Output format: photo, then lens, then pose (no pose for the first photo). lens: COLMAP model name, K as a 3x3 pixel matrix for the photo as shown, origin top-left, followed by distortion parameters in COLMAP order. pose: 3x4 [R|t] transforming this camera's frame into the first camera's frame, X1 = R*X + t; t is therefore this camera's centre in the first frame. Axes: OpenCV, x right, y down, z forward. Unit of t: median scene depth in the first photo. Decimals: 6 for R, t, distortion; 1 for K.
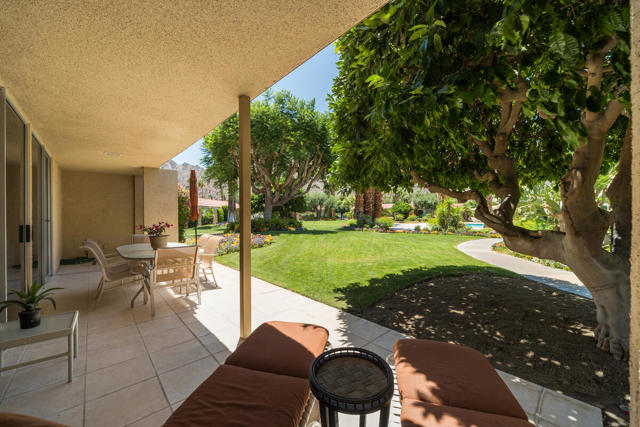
lens RADIAL K [[248.9, 0, 320.5], [0, 248.9, 213.8], [0, 0, 1]] dist [-0.011544, -0.000169]
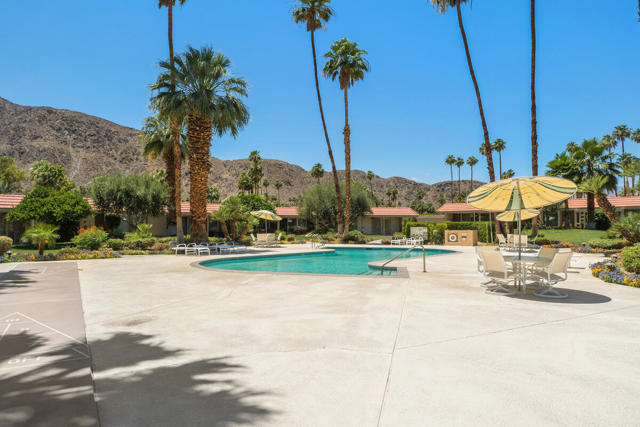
lens RADIAL K [[424.9, 0, 321.2], [0, 424.9, 214.0], [0, 0, 1]] dist [-0.011918, -0.001355]
pose [[0.657022, 0.012094, 0.753775, 0.139724], [0.009145, 0.999670, -0.024011, 0.001530], [-0.753816, 0.022669, 0.656694, 0.379770]]
